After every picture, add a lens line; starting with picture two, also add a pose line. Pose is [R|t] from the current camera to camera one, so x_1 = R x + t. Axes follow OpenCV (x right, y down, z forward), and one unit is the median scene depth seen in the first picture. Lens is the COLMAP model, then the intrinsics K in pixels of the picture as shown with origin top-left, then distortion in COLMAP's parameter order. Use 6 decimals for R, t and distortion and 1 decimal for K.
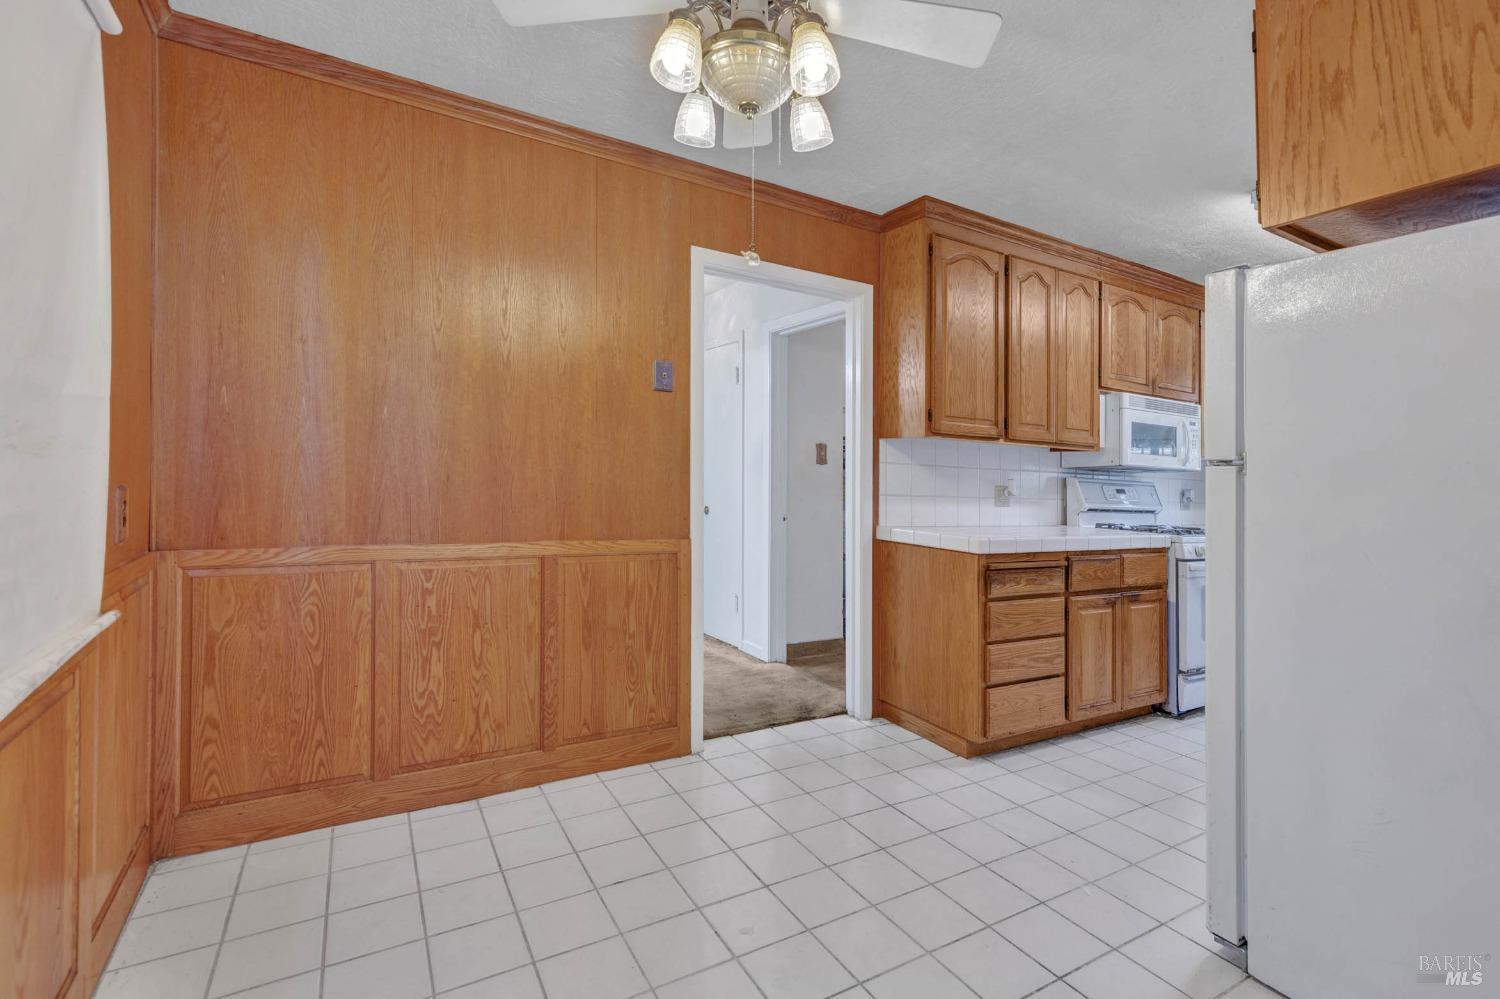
lens RADIAL K [[685.9, 0, 776.3], [0, 685.9, 477.8], [0, 0, 1]] dist [-0.000809, 0.000041]
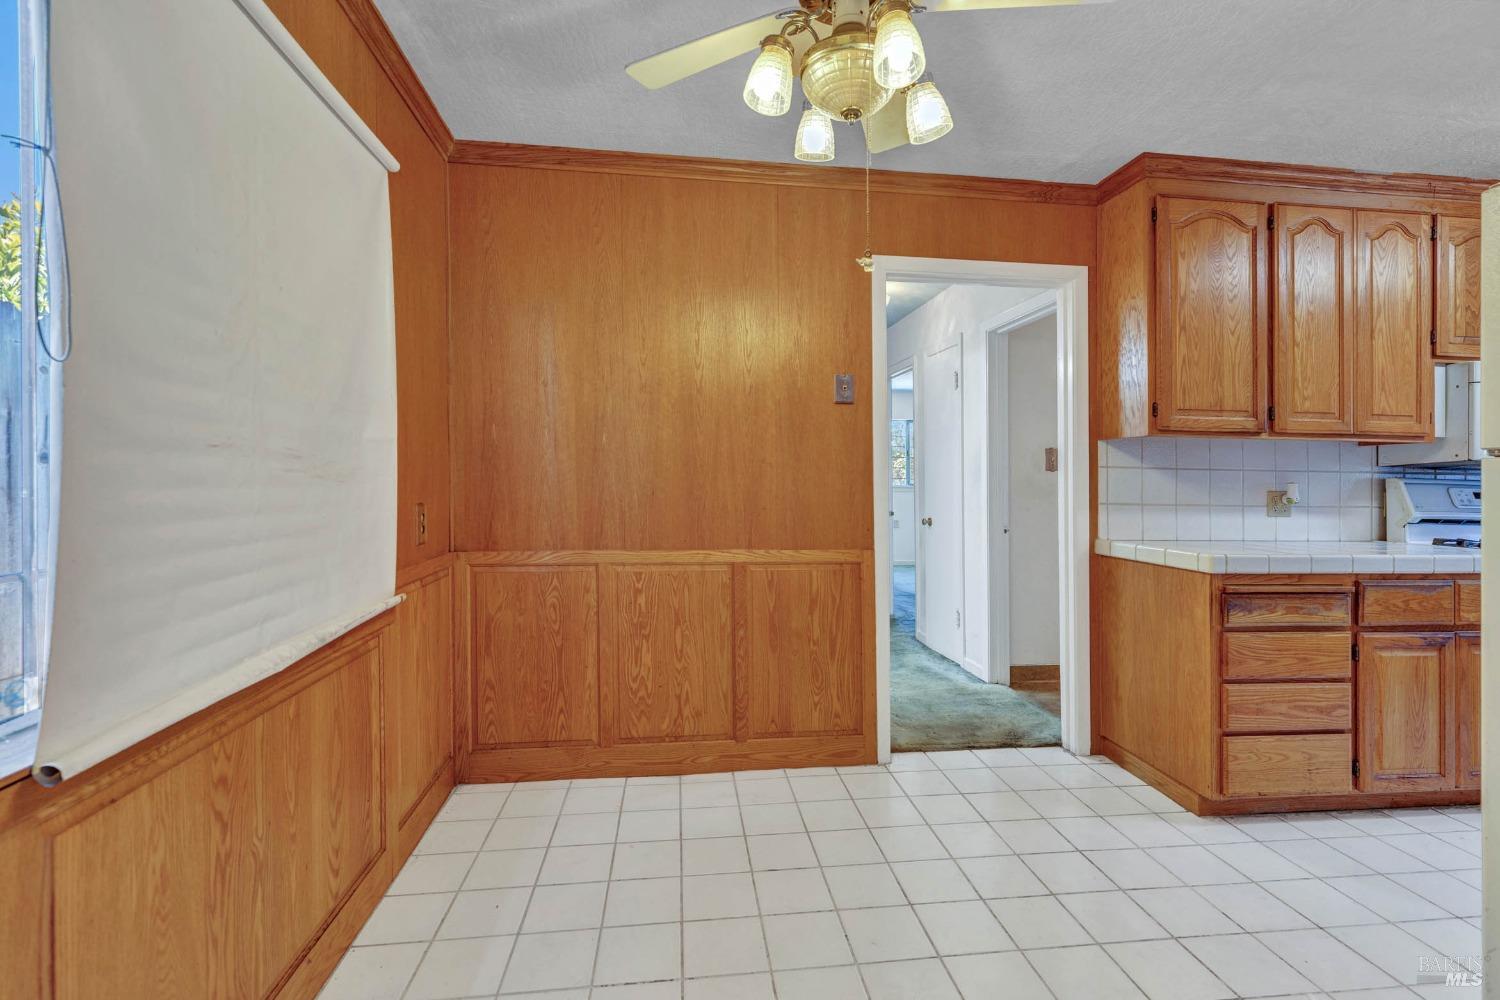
lens RADIAL K [[685.2, 0, 750.0], [0, 685.2, 500.0], [0, 0, 1]] dist [-0.000526, -0.000858]
pose [[0.913670, -0.013494, -0.406232, 0.121518], [0.019112, 0.999770, 0.009774, 0.003360], [0.406007, -0.016694, 0.913718, 0.016156]]
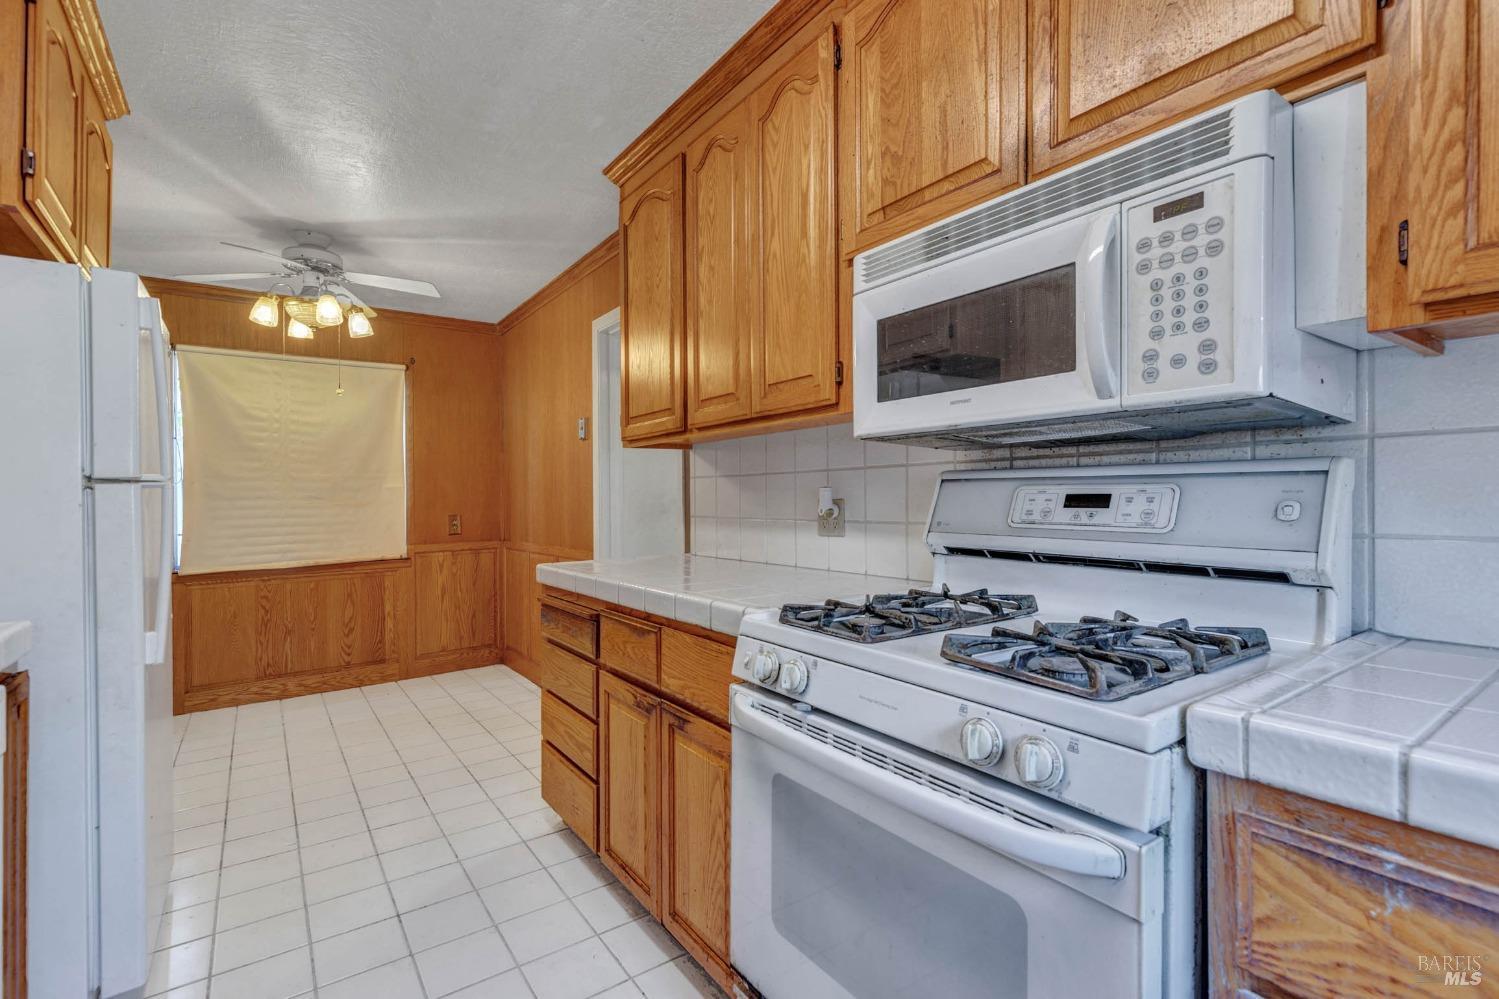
lens RADIAL K [[696.7, 0, 750.0], [0, 696.7, 516.8], [0, 0, 1]] dist [0.000646, -0.000075]
pose [[0.079787, -0.010623, -0.996755, 1.219063], [0.015694, 0.999833, -0.009400, 0.041347], [0.996688, -0.014893, 0.079940, 1.216136]]
